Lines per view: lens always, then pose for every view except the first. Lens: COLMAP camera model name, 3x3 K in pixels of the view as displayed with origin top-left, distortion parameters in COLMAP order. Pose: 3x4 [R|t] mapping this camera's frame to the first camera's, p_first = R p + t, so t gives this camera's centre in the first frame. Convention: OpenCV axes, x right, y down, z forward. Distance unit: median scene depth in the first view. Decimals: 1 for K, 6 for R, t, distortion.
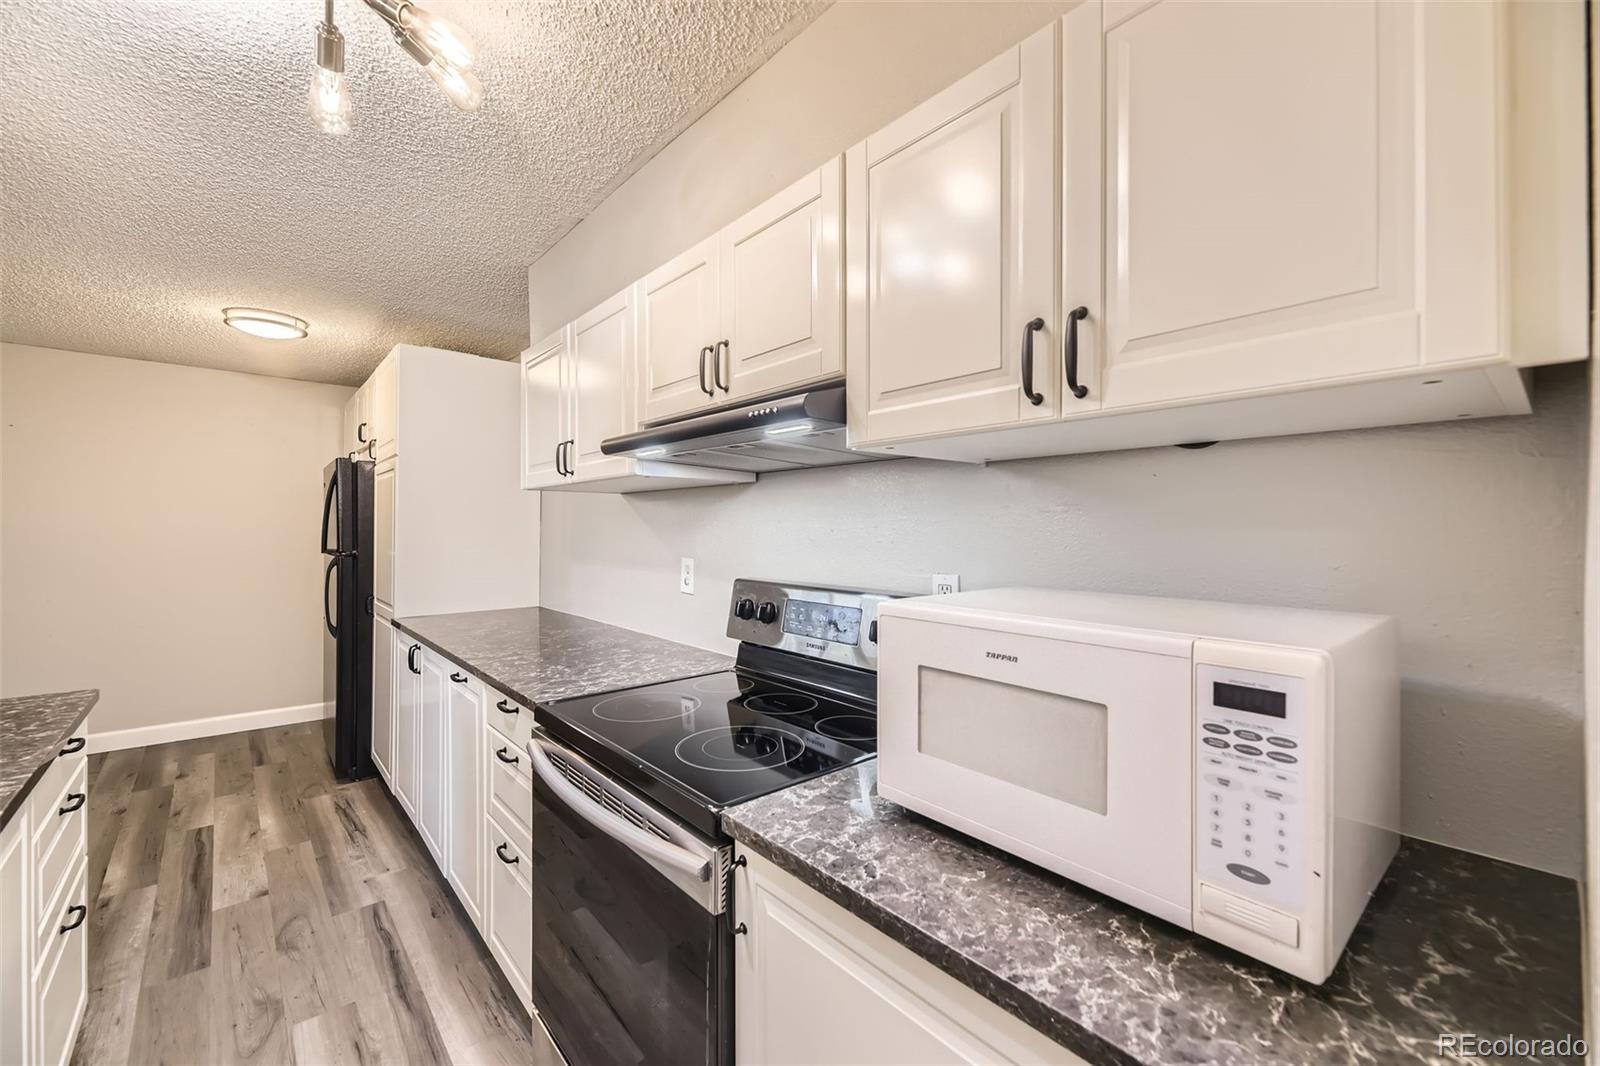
lens RADIAL K [[648.9, 0, 792.2], [0, 648.9, 526.9], [0, 0, 1]] dist [0.000299, -0.000120]
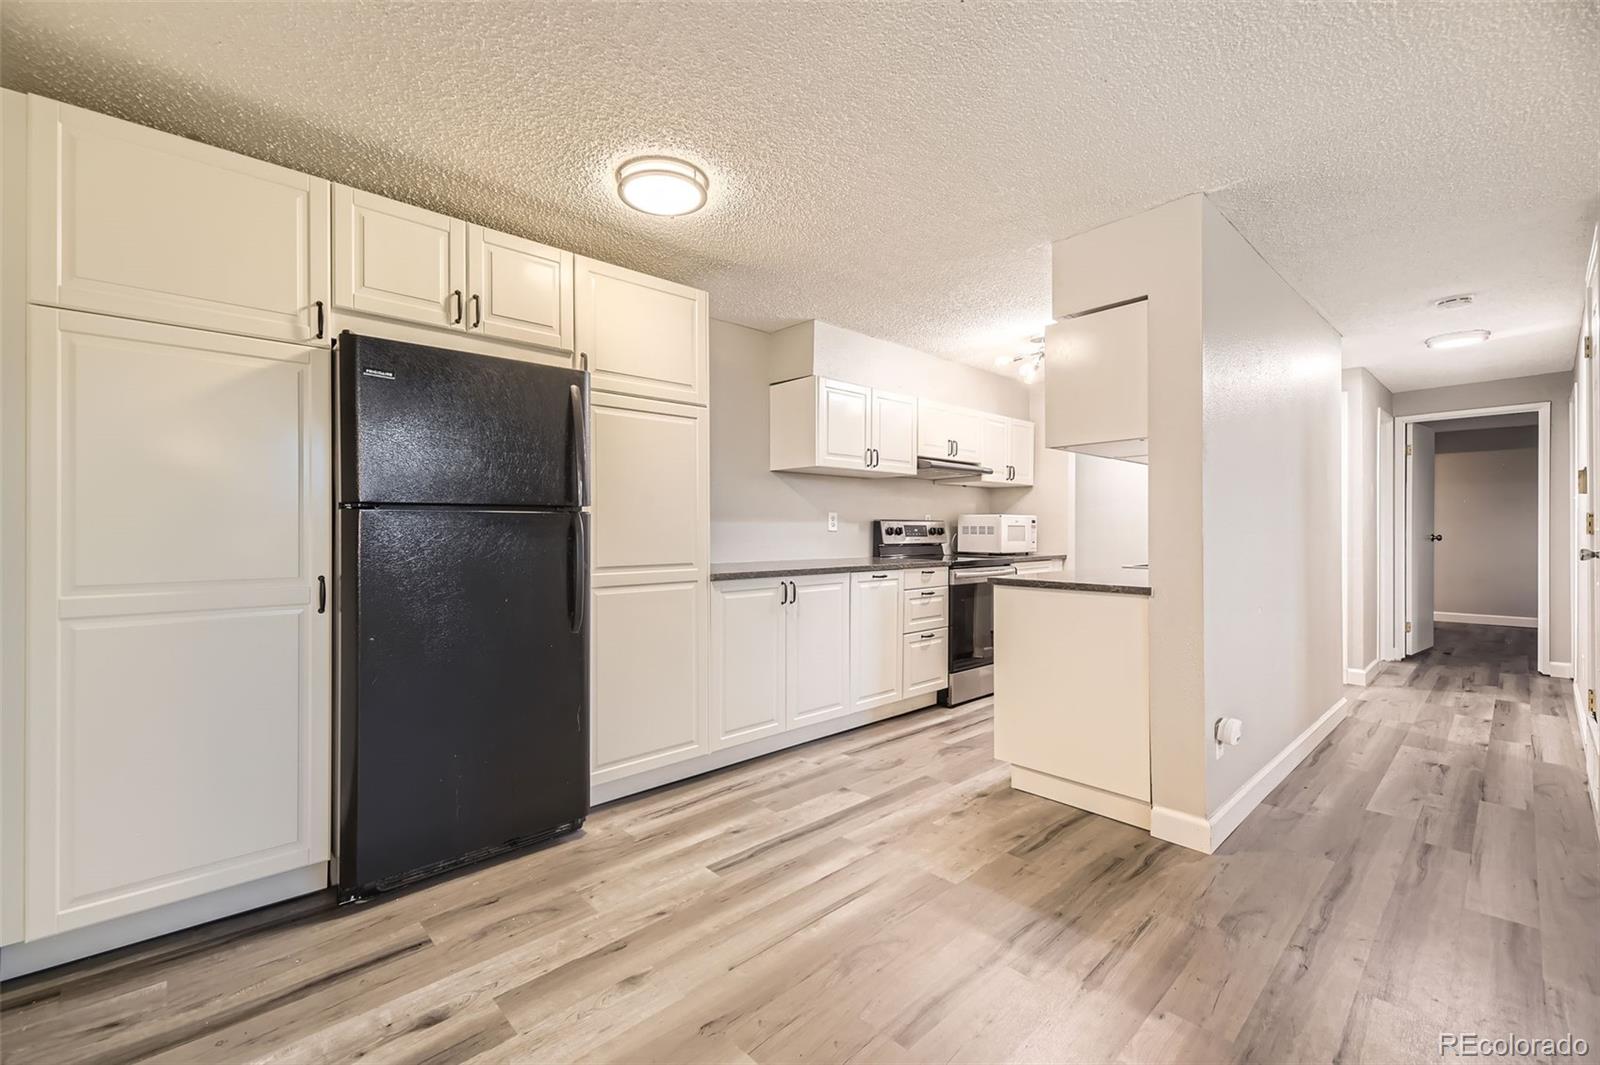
lens RADIAL K [[672.7, 0, 775.1], [0, 672.7, 529.8], [0, 0, 1]] dist [0.000048, -0.000257]
pose [[-0.013597, -0.006898, 0.999884, -2.269175], [0.000508, 0.999976, 0.006905, 0.091957], [-0.999907, 0.000602, -0.013594, 1.271842]]
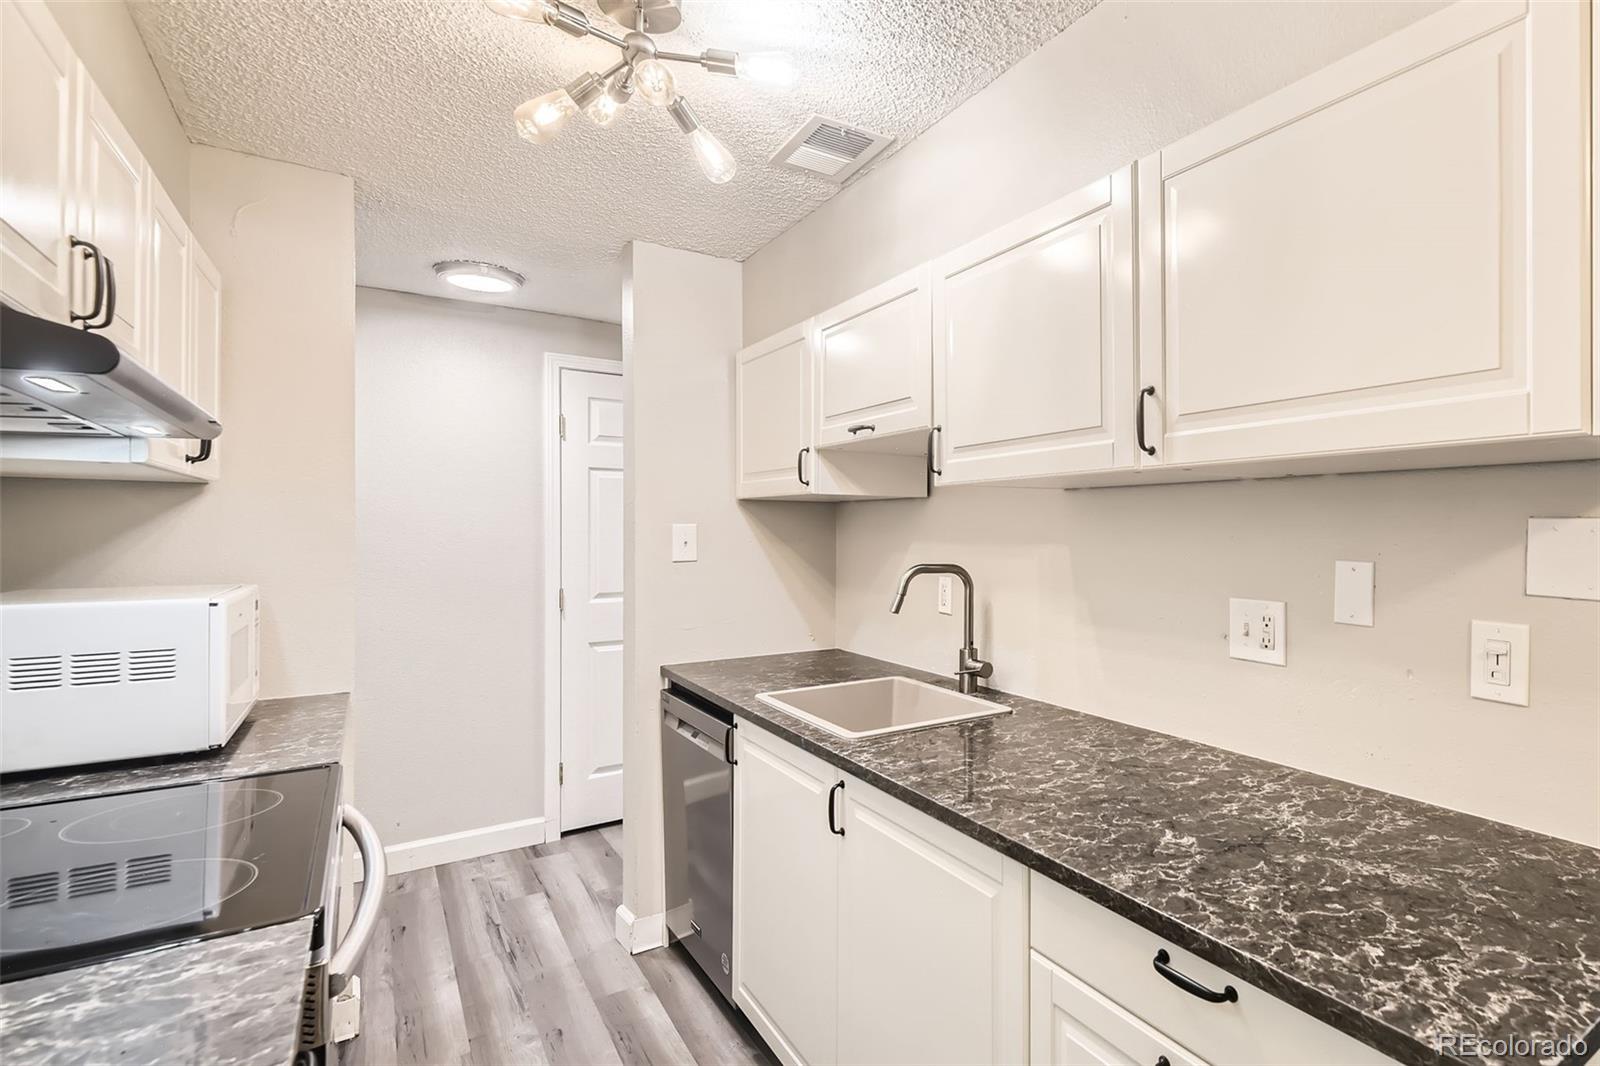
lens RADIAL K [[771.3, 0, 800.6], [0, 771.3, 526.3], [0, 0, 1]] dist [0.002860, -0.000146]
pose [[-0.998456, -0.009204, 0.054772, -0.500777], [-0.009256, 0.999957, -0.000693, -0.013107], [-0.054763, -0.001199, -0.998499, 1.110969]]
